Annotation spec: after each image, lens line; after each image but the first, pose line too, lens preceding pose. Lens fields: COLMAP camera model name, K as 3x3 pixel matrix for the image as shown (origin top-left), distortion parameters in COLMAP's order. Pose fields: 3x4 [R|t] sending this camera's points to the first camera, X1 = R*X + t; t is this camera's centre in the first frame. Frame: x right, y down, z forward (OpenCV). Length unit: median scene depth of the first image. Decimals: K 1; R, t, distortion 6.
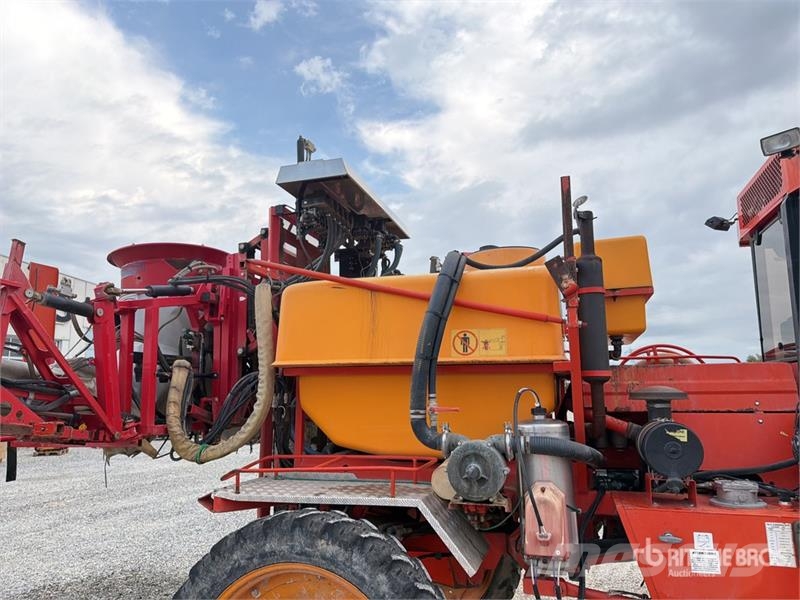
lens RADIAL K [[555.8, 0, 397.4], [0, 555.8, 306.2], [0, 0, 1]] dist [0.072293, -0.093265]
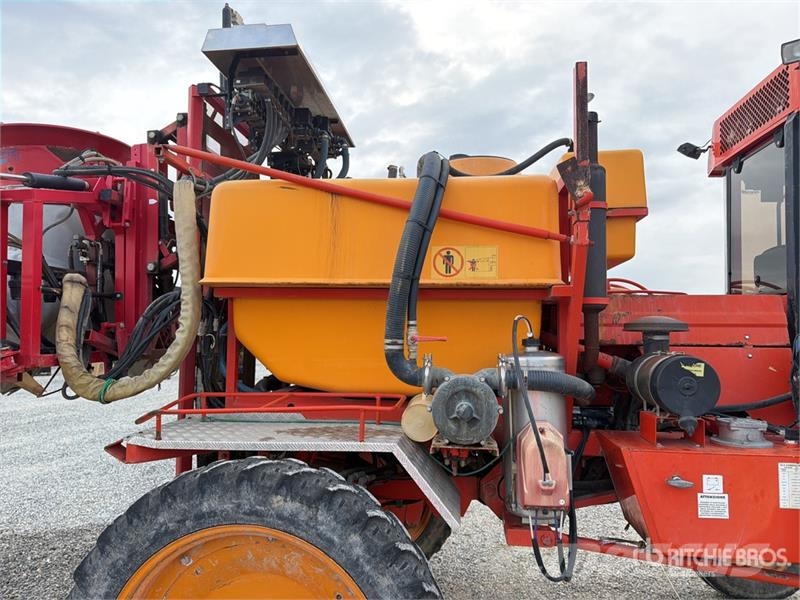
lens RADIAL K [[555.8, 0, 397.4], [0, 555.8, 306.2], [0, 0, 1]] dist [0.072293, -0.093265]
pose [[0.984124, 0.025157, 0.175689, -0.093385], [-0.043904, 0.993644, 0.103651, 0.047027], [-0.171965, -0.109719, 0.978974, 0.178490]]
